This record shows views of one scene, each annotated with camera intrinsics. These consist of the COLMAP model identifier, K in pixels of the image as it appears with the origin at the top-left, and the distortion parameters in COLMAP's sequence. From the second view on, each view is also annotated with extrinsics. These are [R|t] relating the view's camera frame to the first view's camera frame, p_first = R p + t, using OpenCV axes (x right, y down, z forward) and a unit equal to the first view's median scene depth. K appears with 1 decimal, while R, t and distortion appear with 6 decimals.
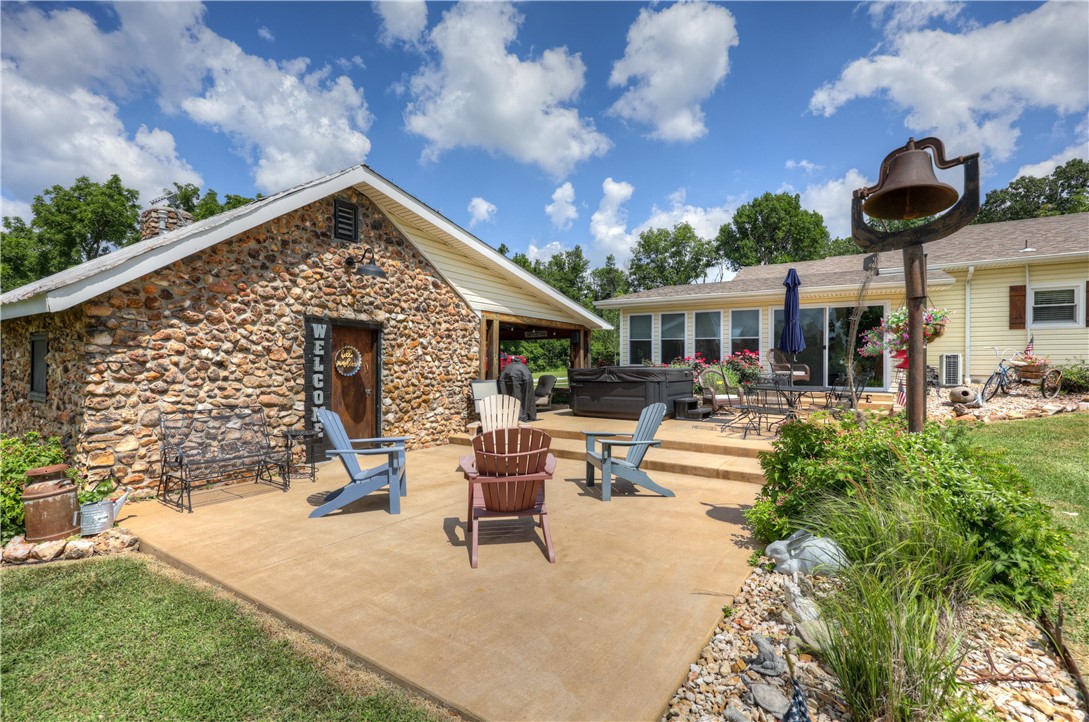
lens RADIAL K [[478.4, 0, 544.5], [0, 478.4, 361.0], [0, 0, 1]] dist [0.018504, 0.000191]
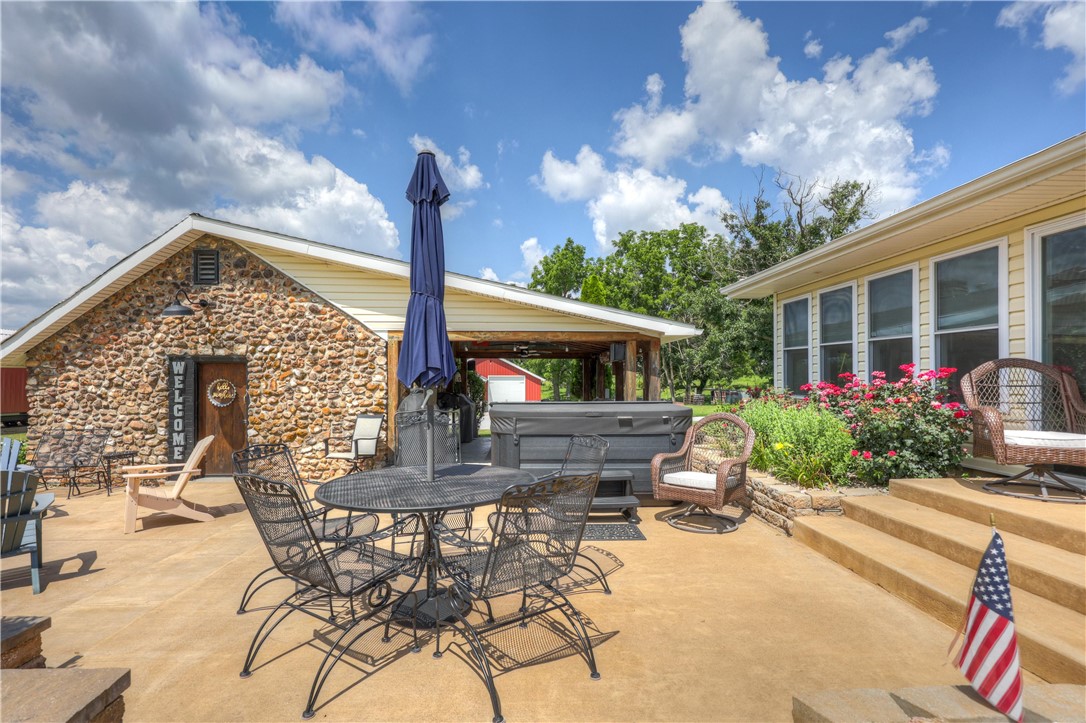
lens RADIAL K [[495.6, 0, 545.0], [0, 495.6, 379.2], [0, 0, 1]] dist [0.003099, 0.000386]
pose [[0.596087, -0.011561, -0.802837, 1.023562], [0.008564, 0.999931, -0.008041, -0.017185], [0.802874, -0.002083, 0.596145, 0.995162]]
